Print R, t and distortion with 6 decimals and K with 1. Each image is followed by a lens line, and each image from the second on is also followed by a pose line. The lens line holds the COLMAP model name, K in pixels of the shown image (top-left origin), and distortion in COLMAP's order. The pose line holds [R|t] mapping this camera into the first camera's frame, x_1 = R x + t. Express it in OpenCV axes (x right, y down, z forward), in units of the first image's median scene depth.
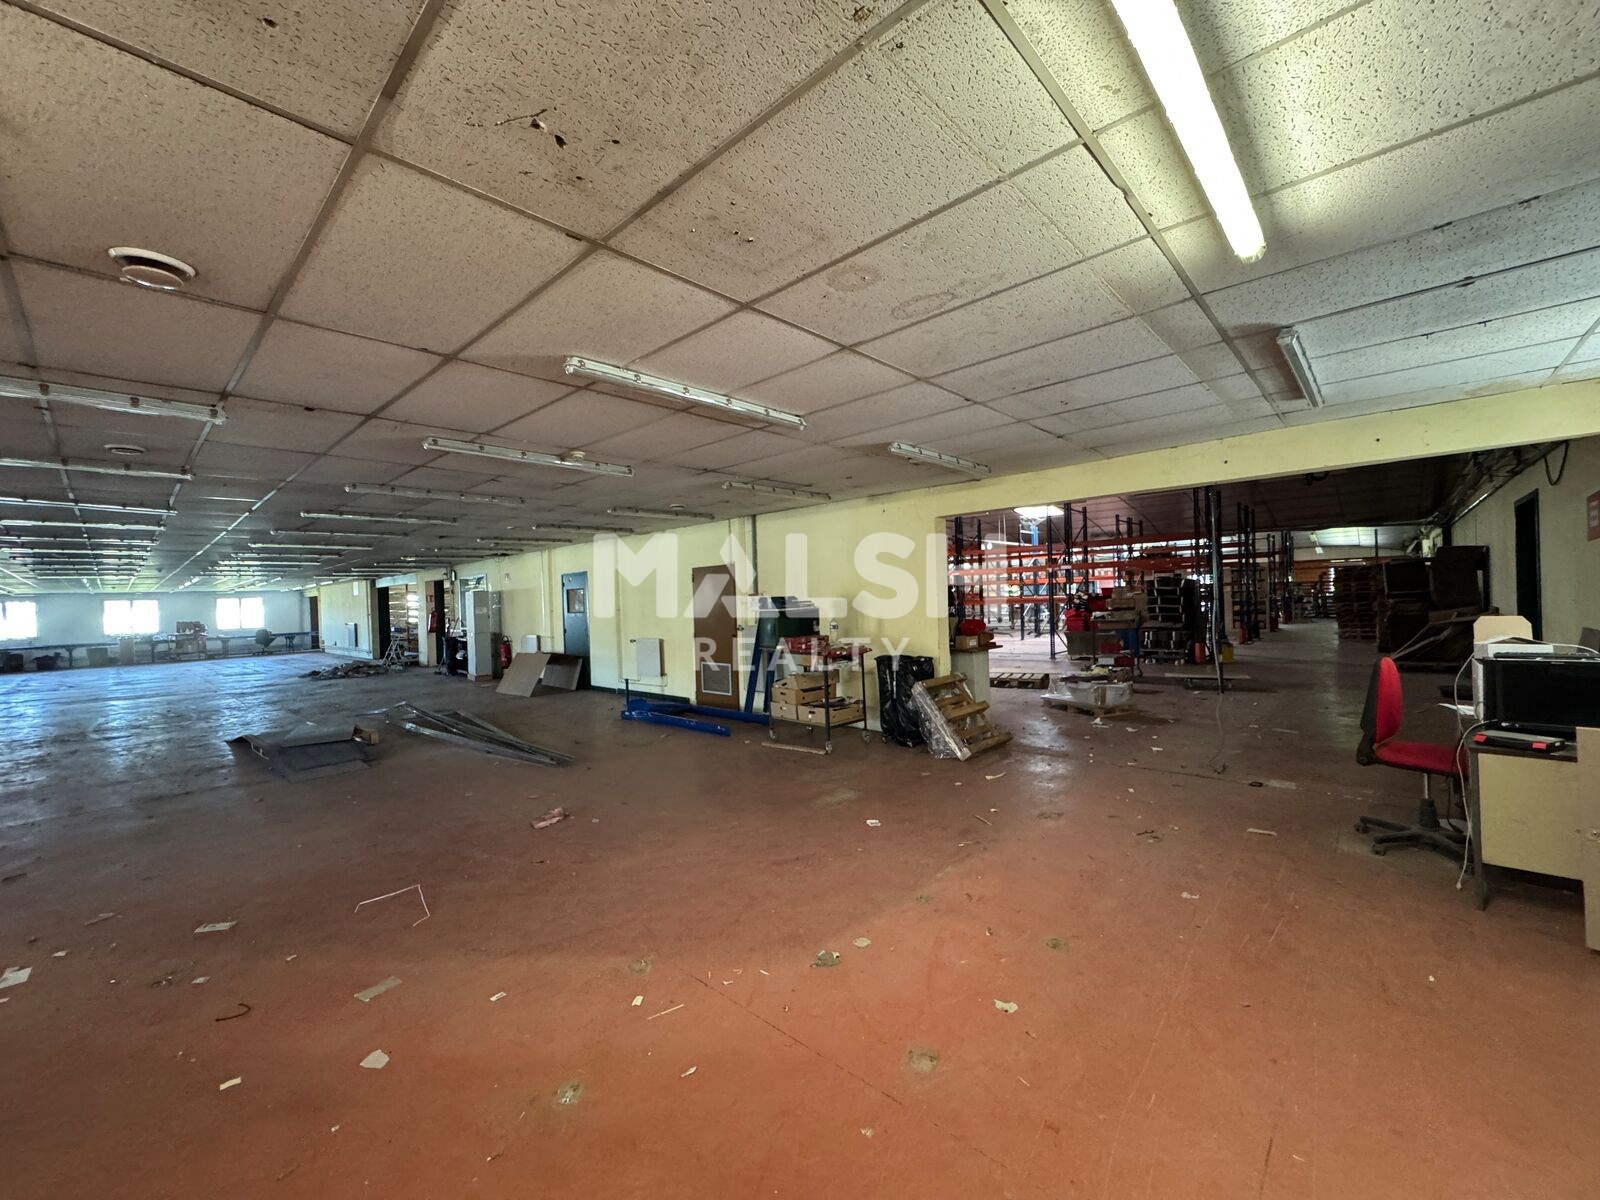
lens RADIAL K [[639.0, 0, 802.7], [0, 639.0, 602.5], [0, 0, 1]] dist [-0.001254, -0.000052]
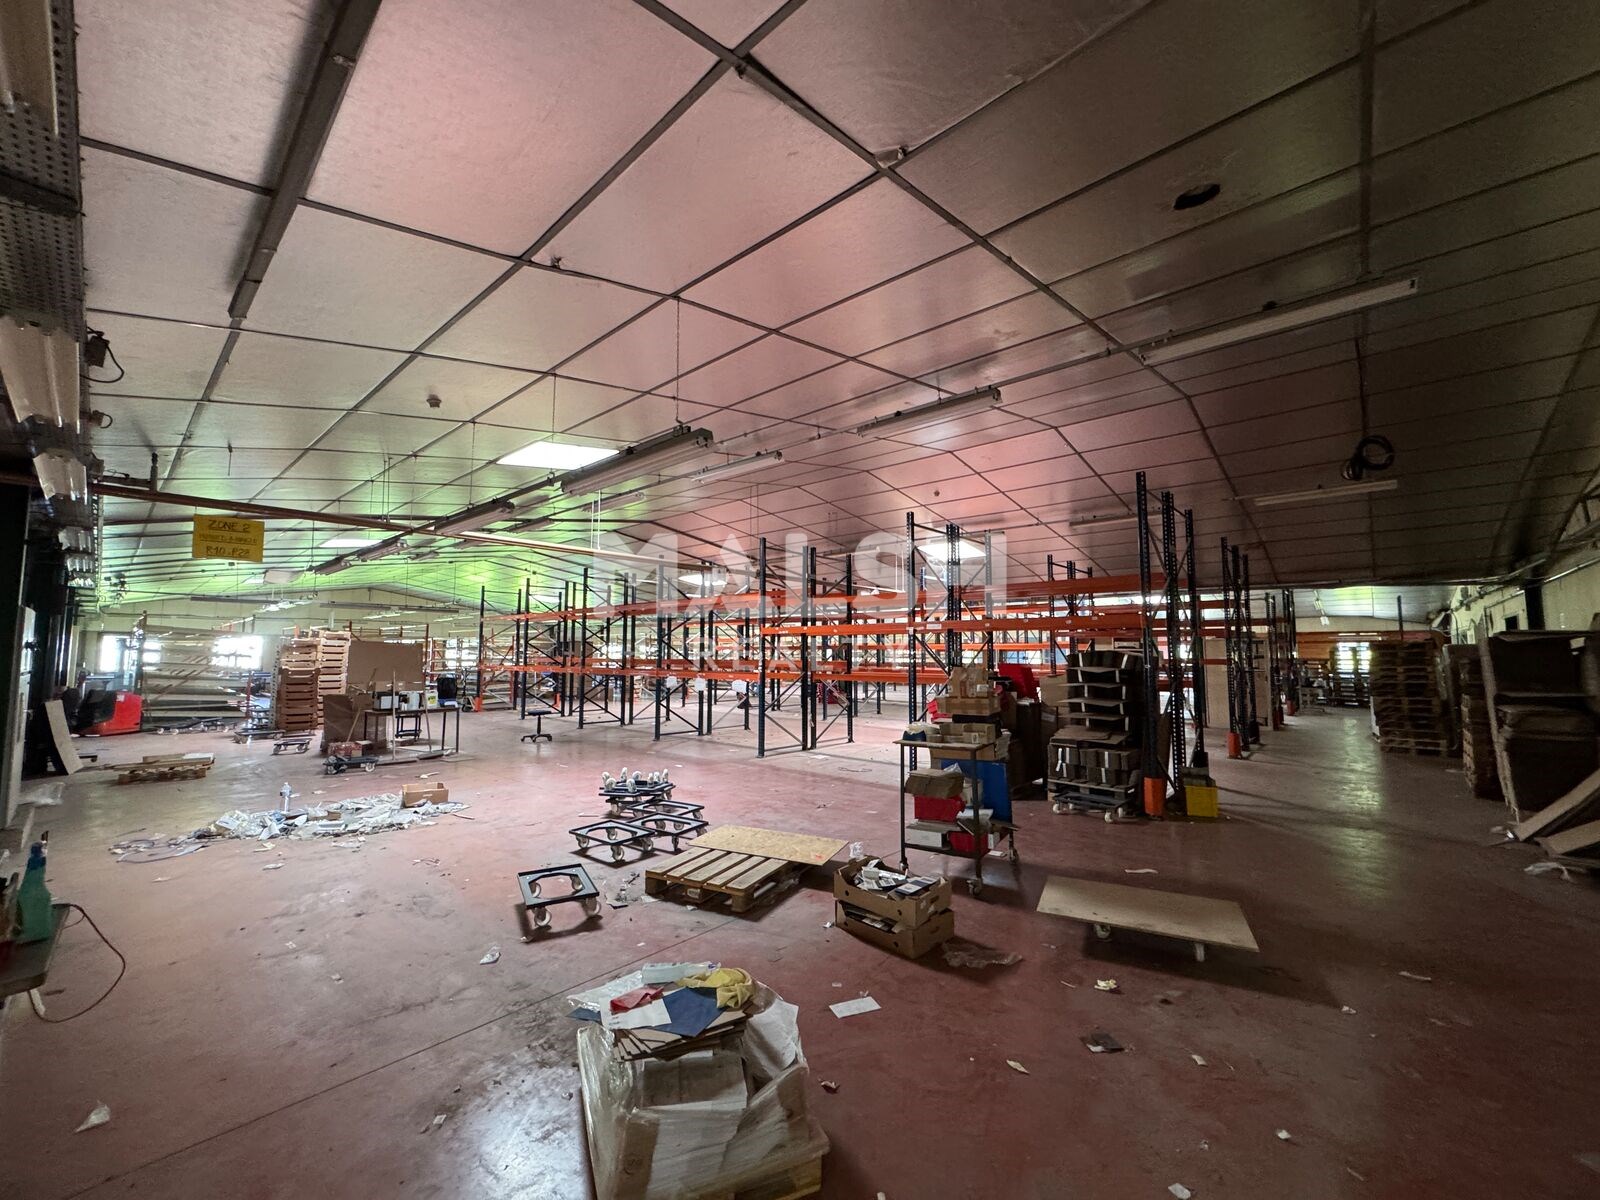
lens RADIAL K [[639.0, 0, 797.3], [0, 639.0, 600.6], [0, 0, 1]] dist [-0.001254, -0.000052]
pose [[0.999351, 0.036004, 0.000977, 0.212633], [-0.035775, 0.995398, -0.088893, -0.016664], [-0.004173, 0.088801, 0.996041, 0.305028]]
